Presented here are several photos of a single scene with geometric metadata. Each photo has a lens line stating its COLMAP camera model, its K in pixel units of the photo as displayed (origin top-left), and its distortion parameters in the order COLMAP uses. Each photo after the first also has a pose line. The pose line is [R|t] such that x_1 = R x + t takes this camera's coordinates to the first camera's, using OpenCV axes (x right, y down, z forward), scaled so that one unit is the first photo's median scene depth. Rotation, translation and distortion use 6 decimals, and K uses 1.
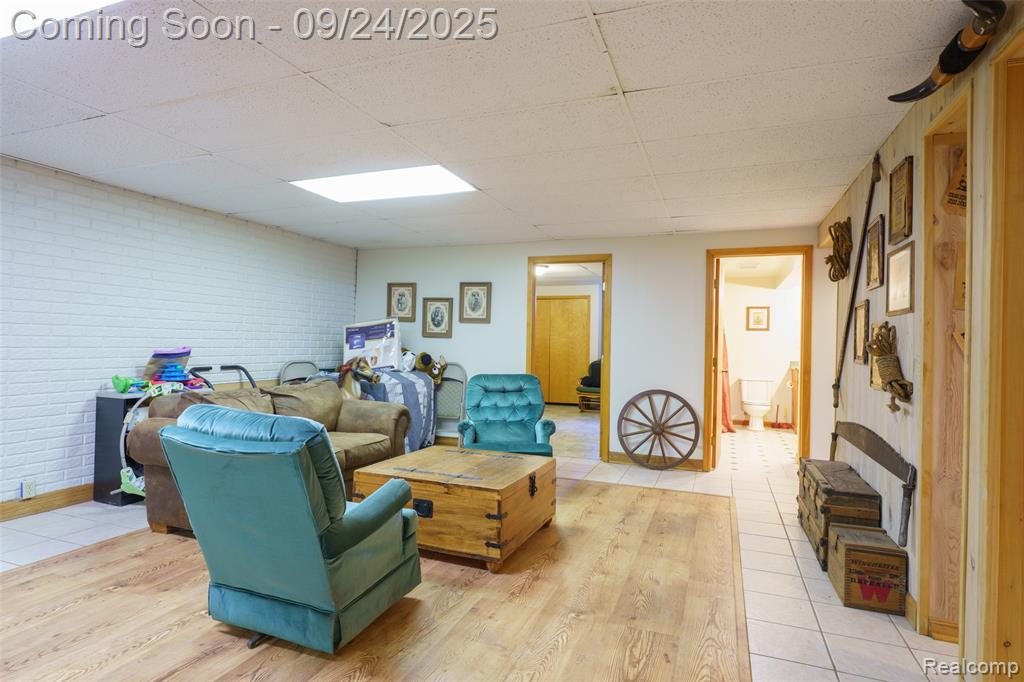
lens RADIAL K [[560.6, 0, 502.3], [0, 560.6, 338.1], [0, 0, 1]] dist [0.002638, 0.000422]
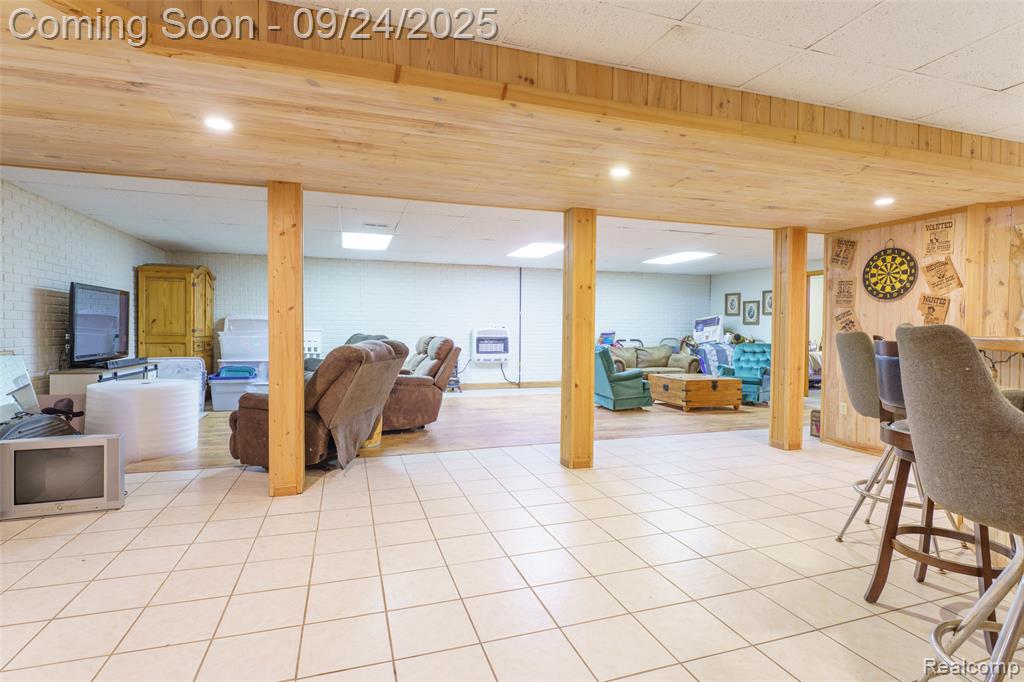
lens RADIAL K [[495.4, 0, 498.6], [0, 495.4, 341.4], [0, 0, 1]] dist [-0.000068, -0.002053]
pose [[0.623261, 0.001982, -0.782012, 0.770567], [0.014822, 0.999787, 0.014347, 0.022339], [0.781874, -0.020532, 0.623099, -0.696973]]
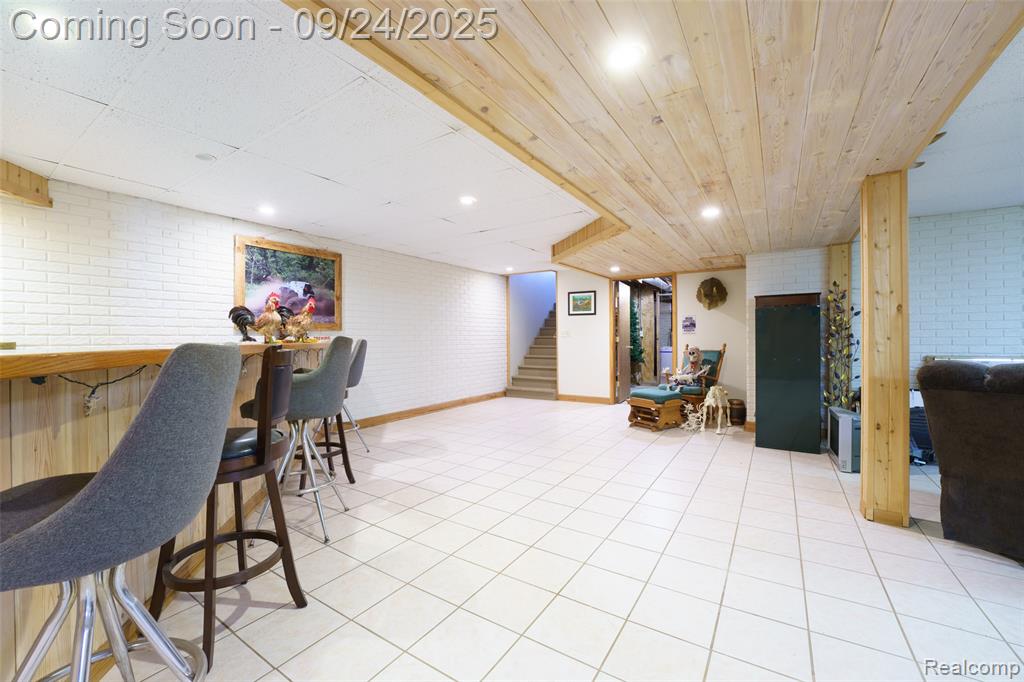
lens RADIAL K [[415.4, 0, 499.5], [0, 415.4, 339.6], [0, 0, 1]] dist [-0.023442, 0.000806]
pose [[-0.974662, -0.013946, 0.223249, 0.382608], [-0.014332, 0.999897, -0.000111, 0.020546], [-0.223225, -0.003308, -0.974761, 0.146629]]
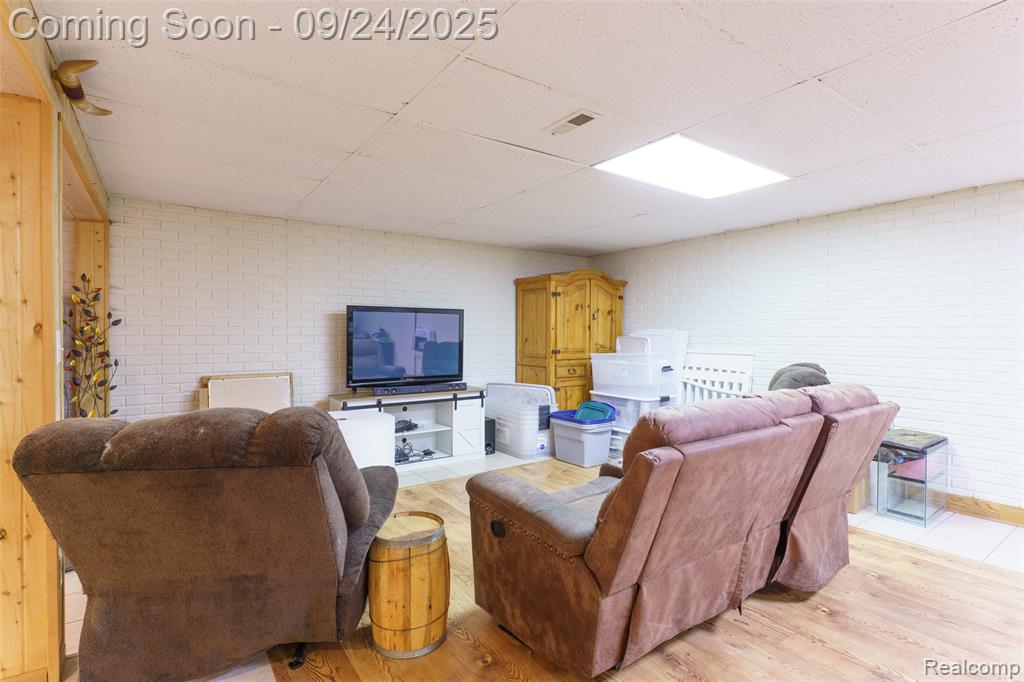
lens RADIAL K [[495.4, 0, 504.1], [0, 495.4, 338.8], [0, 0, 1]] dist [-0.000068, -0.002053]
pose [[-0.557539, -0.013718, -0.830037, 0.123445], [-0.005189, 0.999902, -0.013040, -0.015604], [0.830135, -0.002963, -0.557555, 0.038884]]
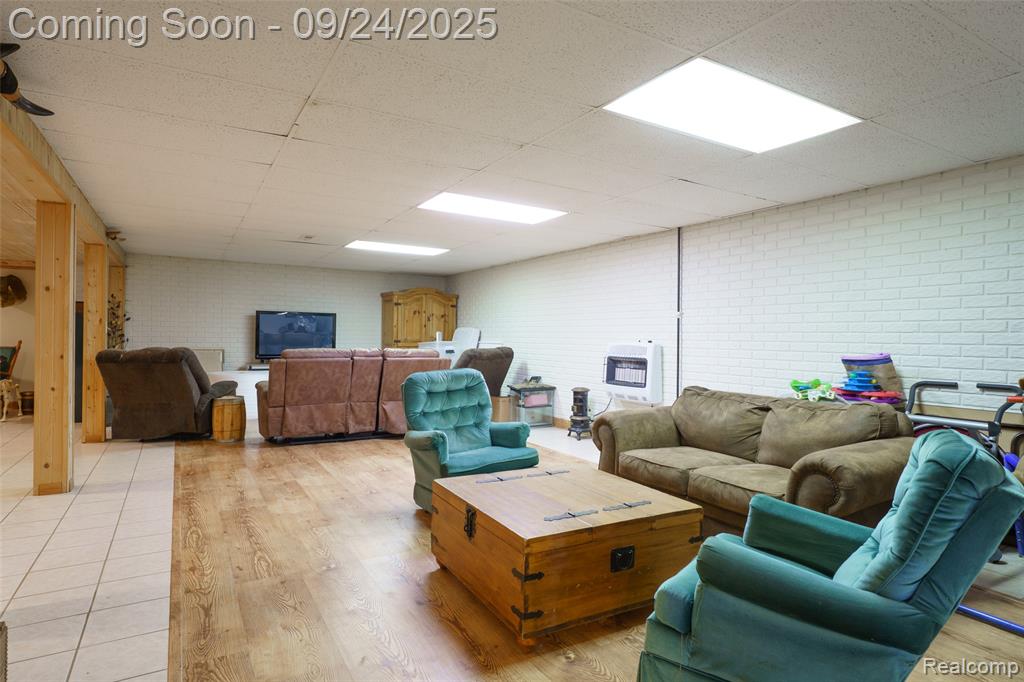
lens RADIAL K [[560.6, 0, 501.5], [0, 560.6, 337.4], [0, 0, 1]] dist [0.002638, 0.000422]
pose [[-0.627325, -0.030428, -0.778163, 0.425323], [-0.020725, 0.999535, -0.022376, 0.021283], [0.778482, 0.002090, -0.627664, 1.032974]]
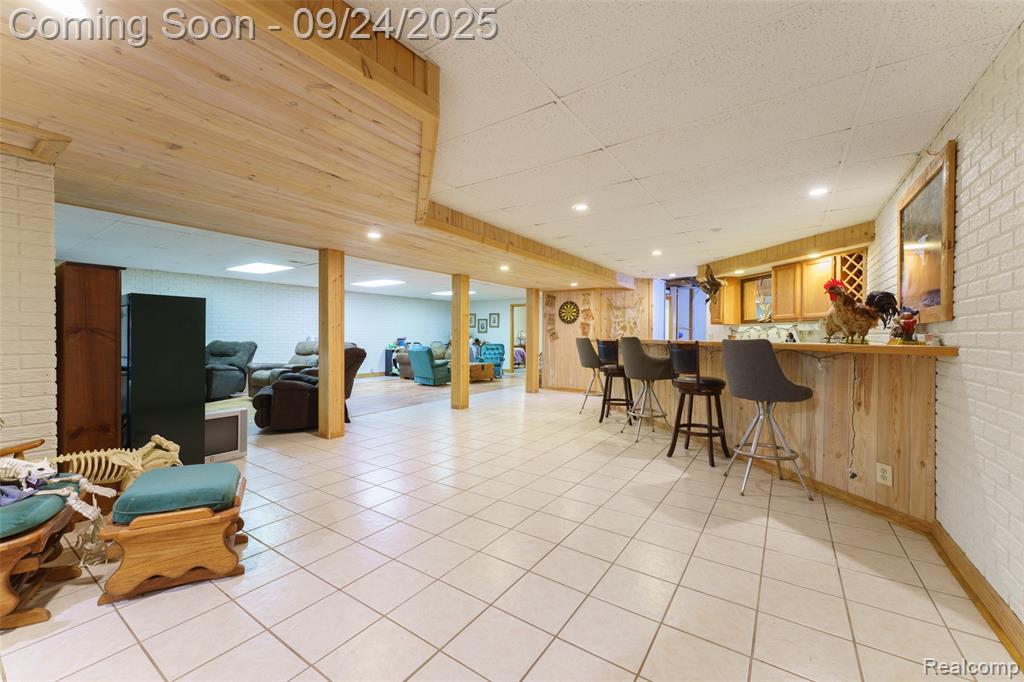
lens RADIAL K [[415.4, 0, 502.7], [0, 415.4, 341.1], [0, 0, 1]] dist [-0.023442, 0.000806]
pose [[0.971542, -0.013575, -0.236476, 0.645103], [0.018014, 0.999700, 0.016620, 0.009773], [0.236180, -0.020406, 0.971495, -1.373633]]
